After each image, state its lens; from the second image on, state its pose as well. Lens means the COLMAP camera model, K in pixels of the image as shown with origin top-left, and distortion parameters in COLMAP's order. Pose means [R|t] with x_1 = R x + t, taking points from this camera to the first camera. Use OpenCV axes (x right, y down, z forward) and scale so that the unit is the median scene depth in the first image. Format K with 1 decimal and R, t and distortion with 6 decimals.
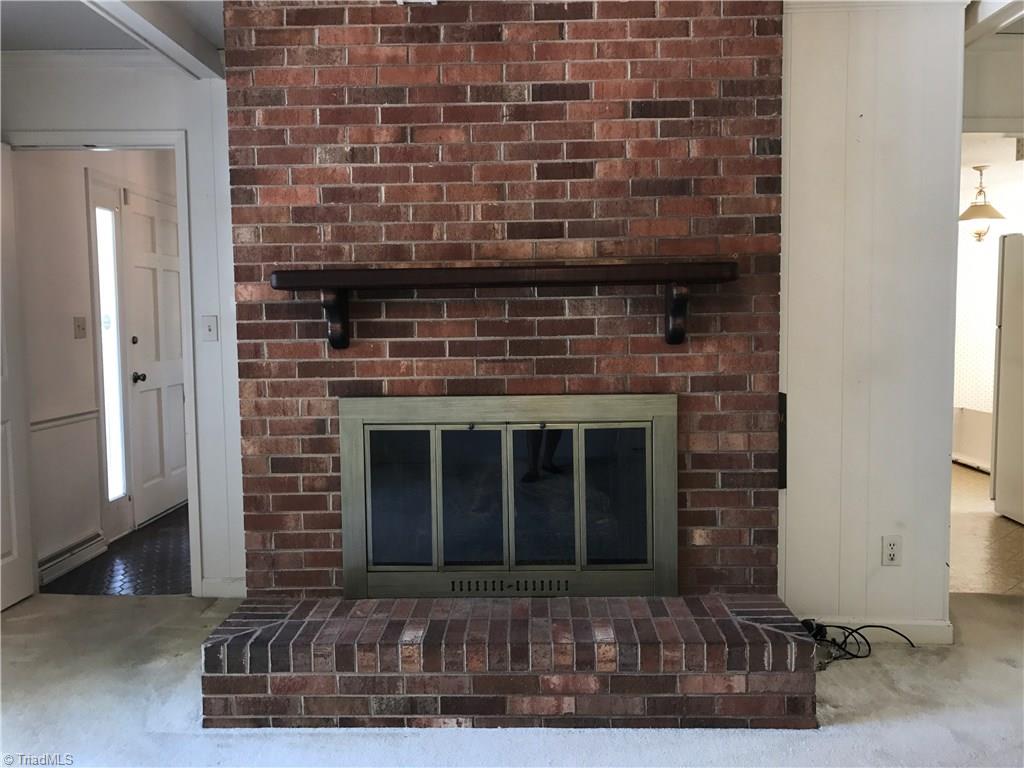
lens RADIAL K [[845.4, 0, 520.5], [0, 845.4, 378.2], [0, 0, 1]] dist [0.025523, -0.031173]
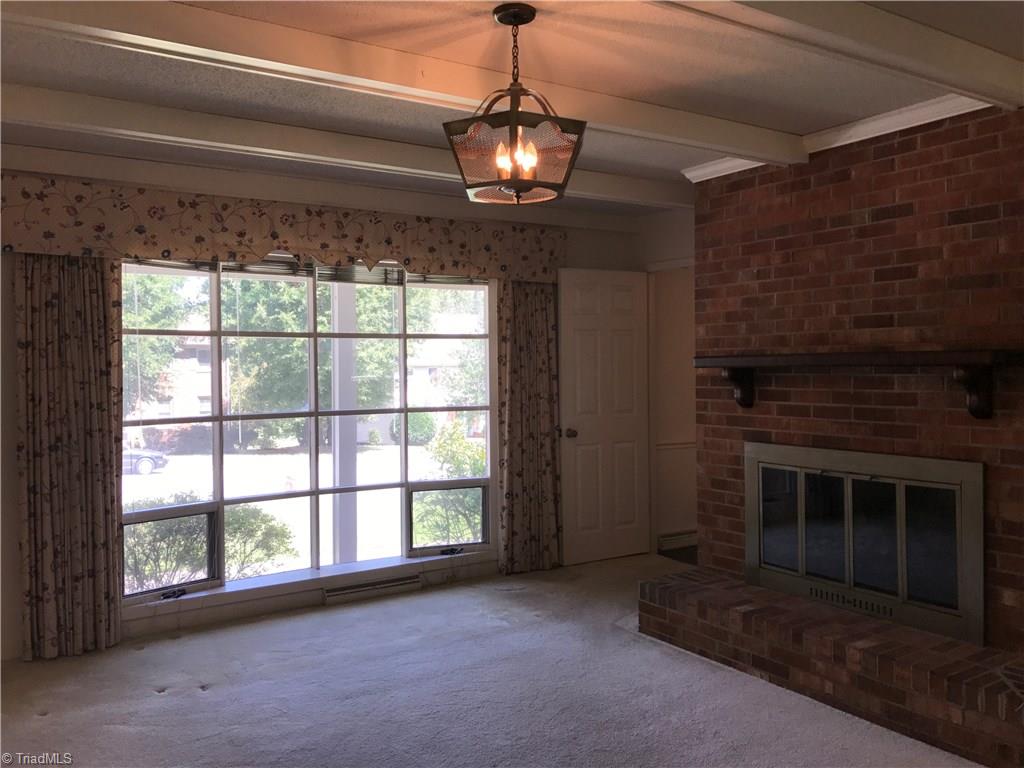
lens RADIAL K [[845.4, 0, 507.6], [0, 845.4, 382.5], [0, 0, 1]] dist [0.025523, -0.031173]
pose [[0.565380, 0.025459, -0.824438, 0.759018], [-0.060018, 0.998144, -0.010335, -0.038957], [0.822644, 0.055324, 0.565858, -0.161205]]
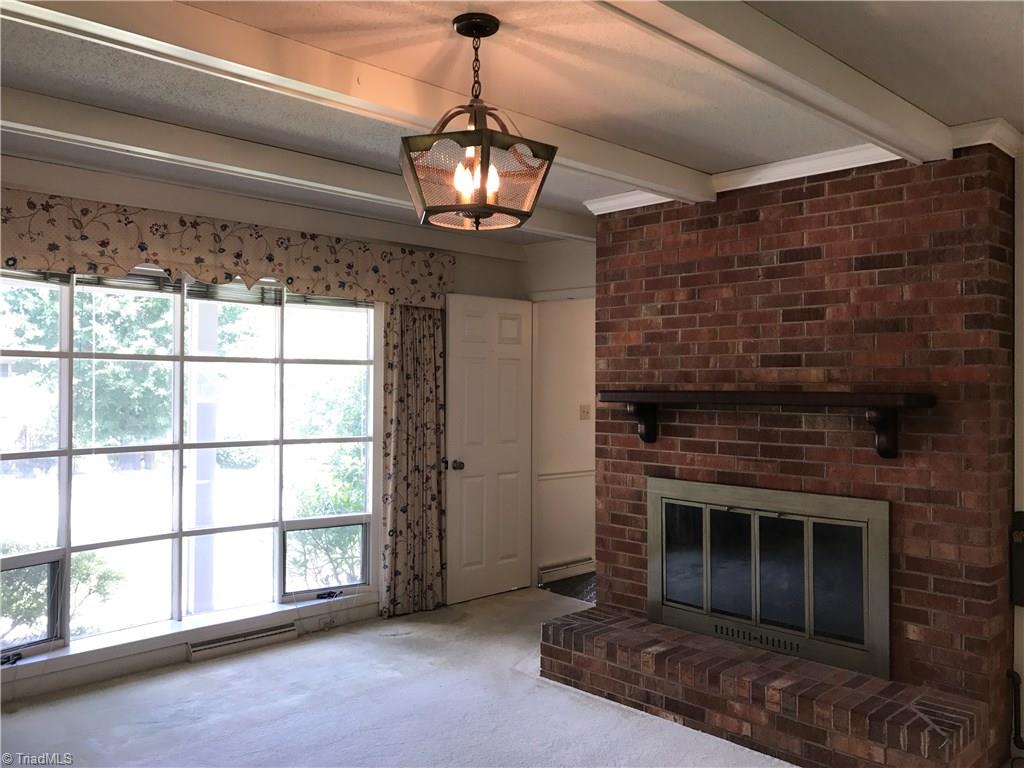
lens RADIAL K [[845.4, 0, 507.1], [0, 845.4, 381.2], [0, 0, 1]] dist [0.025523, -0.031173]
pose [[0.718496, 0.015778, -0.695352, 0.618695], [-0.068195, 0.996524, -0.047853, -0.054570], [0.692180, 0.081801, 0.717074, -0.210290]]
